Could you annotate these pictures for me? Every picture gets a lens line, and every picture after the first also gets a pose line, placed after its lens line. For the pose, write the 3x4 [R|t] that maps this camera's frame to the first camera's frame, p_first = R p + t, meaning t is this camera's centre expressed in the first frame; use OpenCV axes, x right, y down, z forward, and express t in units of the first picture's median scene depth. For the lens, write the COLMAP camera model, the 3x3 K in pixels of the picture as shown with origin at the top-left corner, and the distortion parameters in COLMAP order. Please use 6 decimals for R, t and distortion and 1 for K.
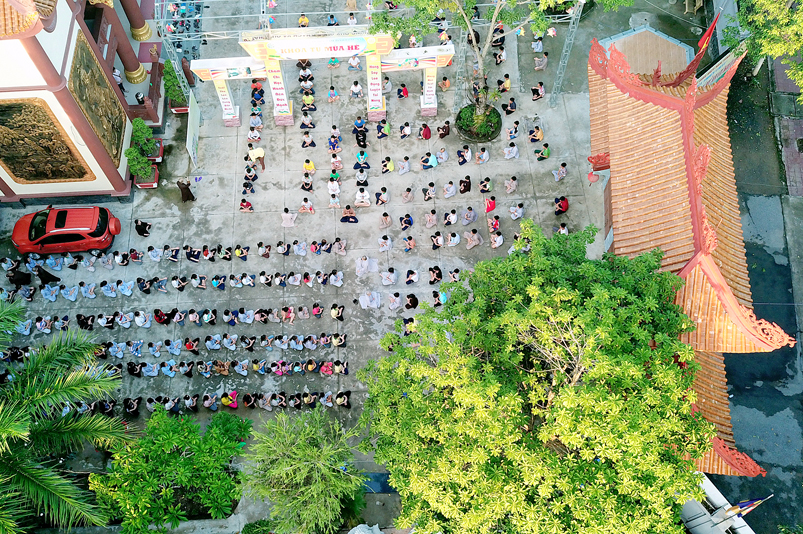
lens RADIAL K [[714.3, 0, 389.8], [0, 714.3, 268.1], [0, 0, 1]] dist [0.117798, -0.325260]
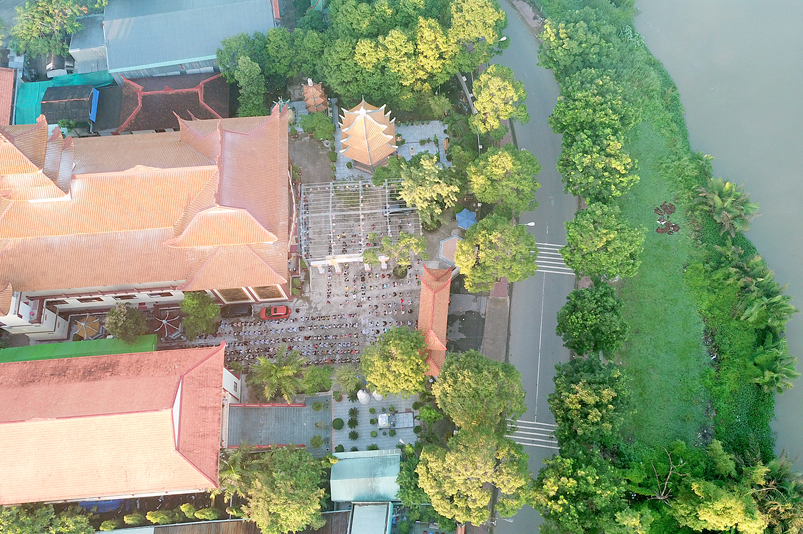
lens RADIAL K [[713.4, 0, 450.4], [0, 713.4, 269.3], [0, 0, 1]] dist [0.058532, -0.084613]
pose [[0.999559, -0.019636, 0.022272, 0.303007], [0.017400, 0.995184, 0.096463, -0.564743], [-0.024059, -0.096033, 0.995087, -2.354674]]
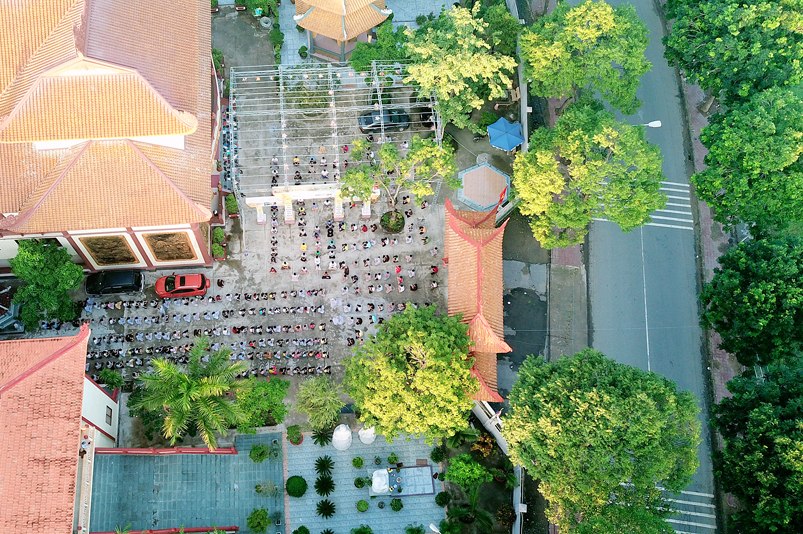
lens RADIAL K [[706.9, 0, 337.9], [0, 706.9, 267.8], [0, 0, 1]] dist [0.091021, -0.152103]
pose [[0.999424, -0.006090, 0.033377, -0.090694], [0.003957, 0.997969, 0.063579, -0.220511], [-0.033697, -0.063410, 0.997418, -0.934947]]
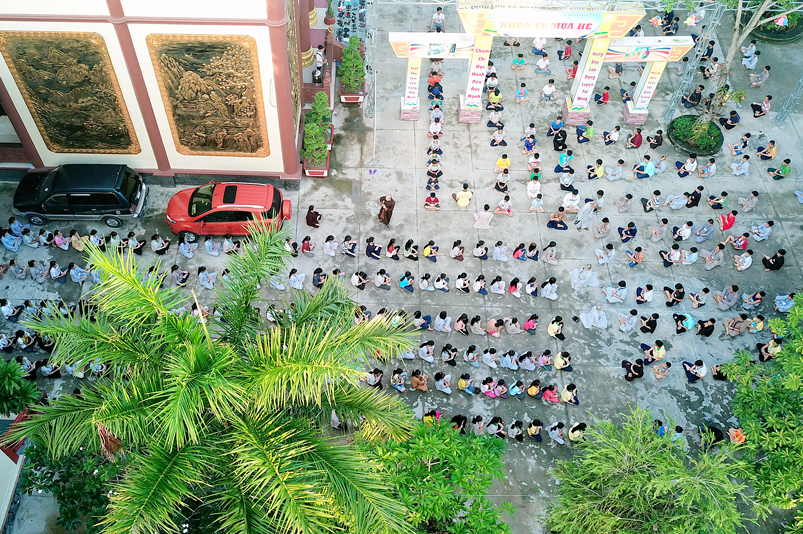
lens RADIAL K [[716.5, 0, 346.0], [0, 716.5, 268.8], [0, 0, 1]] dist [0.046049, -0.070200]
pose [[0.996070, 0.079674, -0.038676, -0.271099], [-0.084260, 0.987009, -0.136794, 0.120279], [0.027274, 0.139515, 0.989844, 0.169723]]
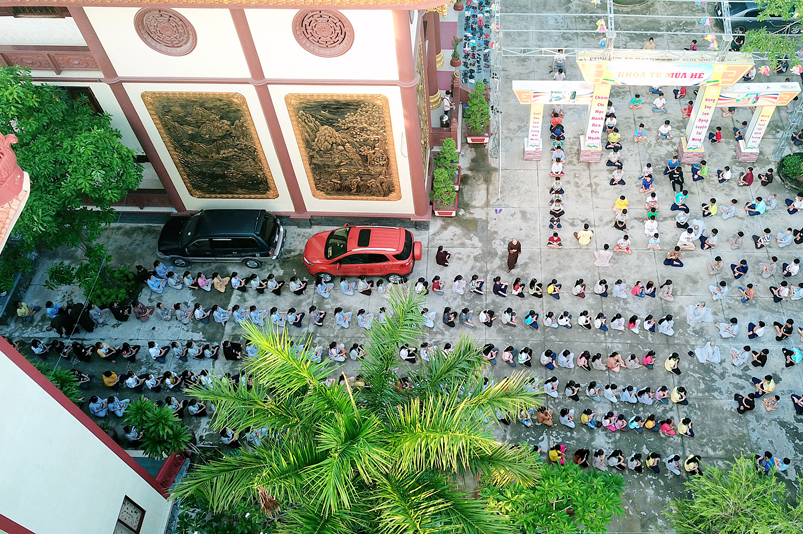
lens RADIAL K [[714.8, 0, 475.2], [0, 714.8, 269.8], [0, 0, 1]] dist [0.063416, -0.125523]
pose [[0.997004, 0.069961, -0.032982, -0.276320], [-0.073849, 0.987809, -0.137042, 0.082137], [0.022992, 0.139067, 0.990016, 0.116863]]
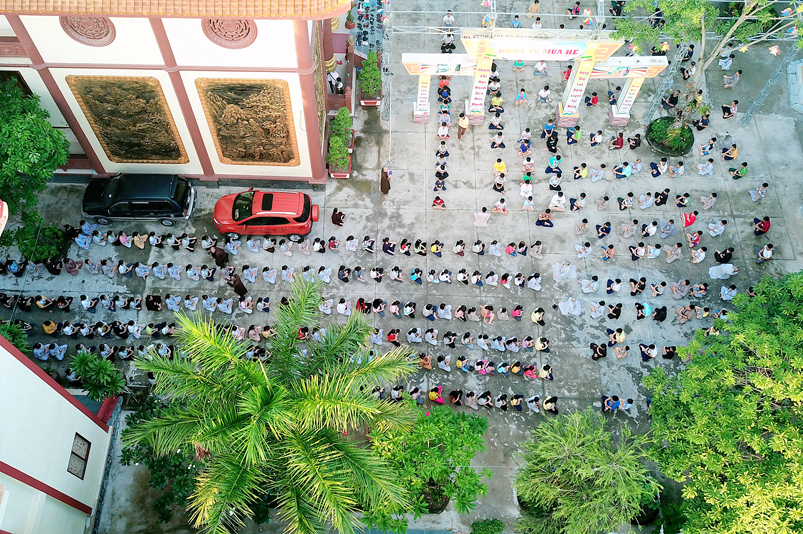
lens RADIAL K [[714.7, 0, 370.0], [0, 714.7, 267.0], [0, 0, 1]] dist [0.074084, -0.171520]
pose [[0.996563, 0.078285, -0.027102, -0.270223], [-0.078605, 0.996846, -0.010944, 0.022120], [0.026160, 0.013037, 0.999573, 0.002611]]
